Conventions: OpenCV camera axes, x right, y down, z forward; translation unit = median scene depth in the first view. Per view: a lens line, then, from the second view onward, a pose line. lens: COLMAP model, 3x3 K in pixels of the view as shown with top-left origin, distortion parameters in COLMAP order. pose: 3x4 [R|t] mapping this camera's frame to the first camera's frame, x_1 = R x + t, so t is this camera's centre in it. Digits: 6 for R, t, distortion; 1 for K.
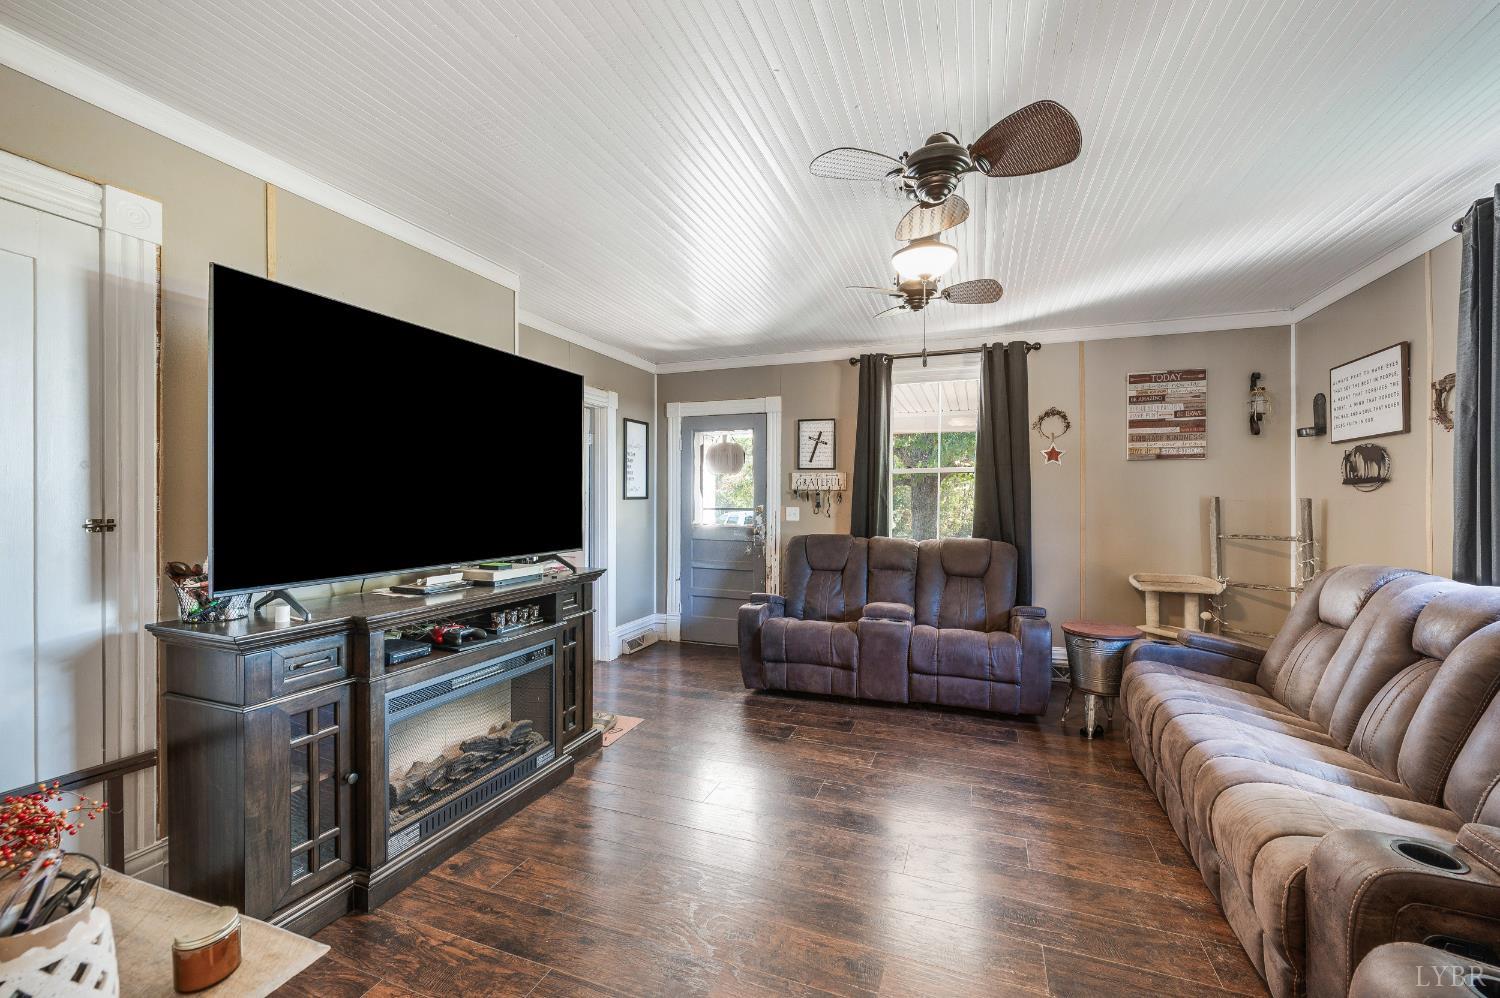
lens RADIAL K [[603.2, 0, 750.5], [0, 603.2, 497.1], [0, 0, 1]] dist [-0.001502, -0.000045]
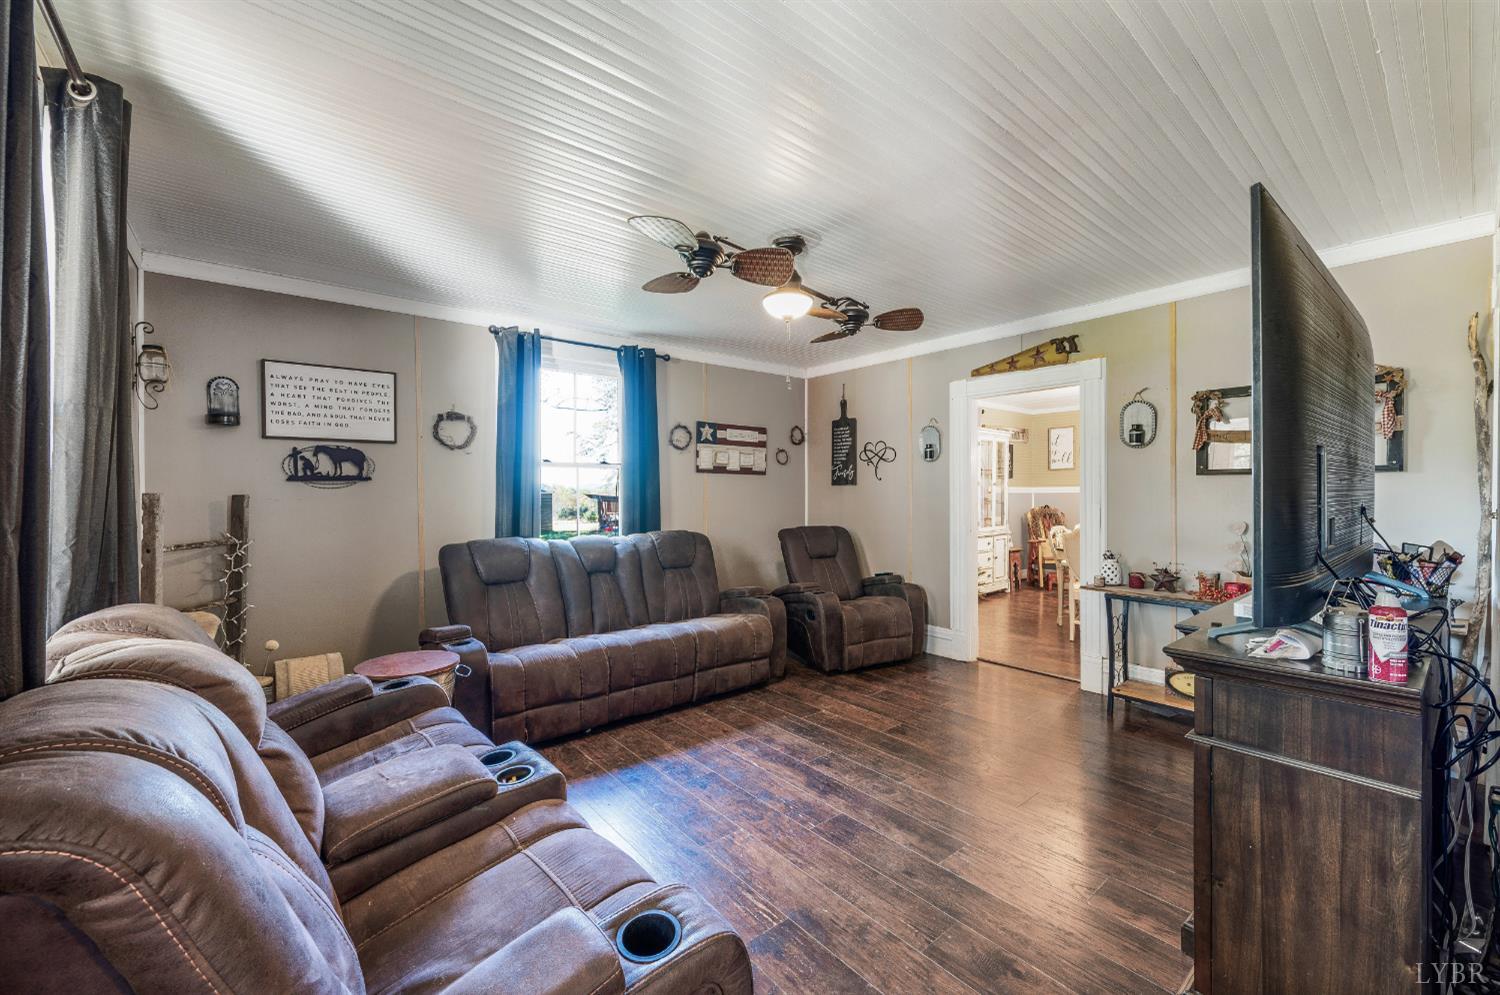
lens RADIAL K [[603.2, 0, 755.3], [0, 603.2, 490.9], [0, 0, 1]] dist [-0.001502, -0.000045]
pose [[-0.874976, 0.000348, 0.484166, -0.198129], [0.000038, 1.000000, -0.000651, -0.003511], [-0.484166, -0.000551, -0.874976, 1.608858]]
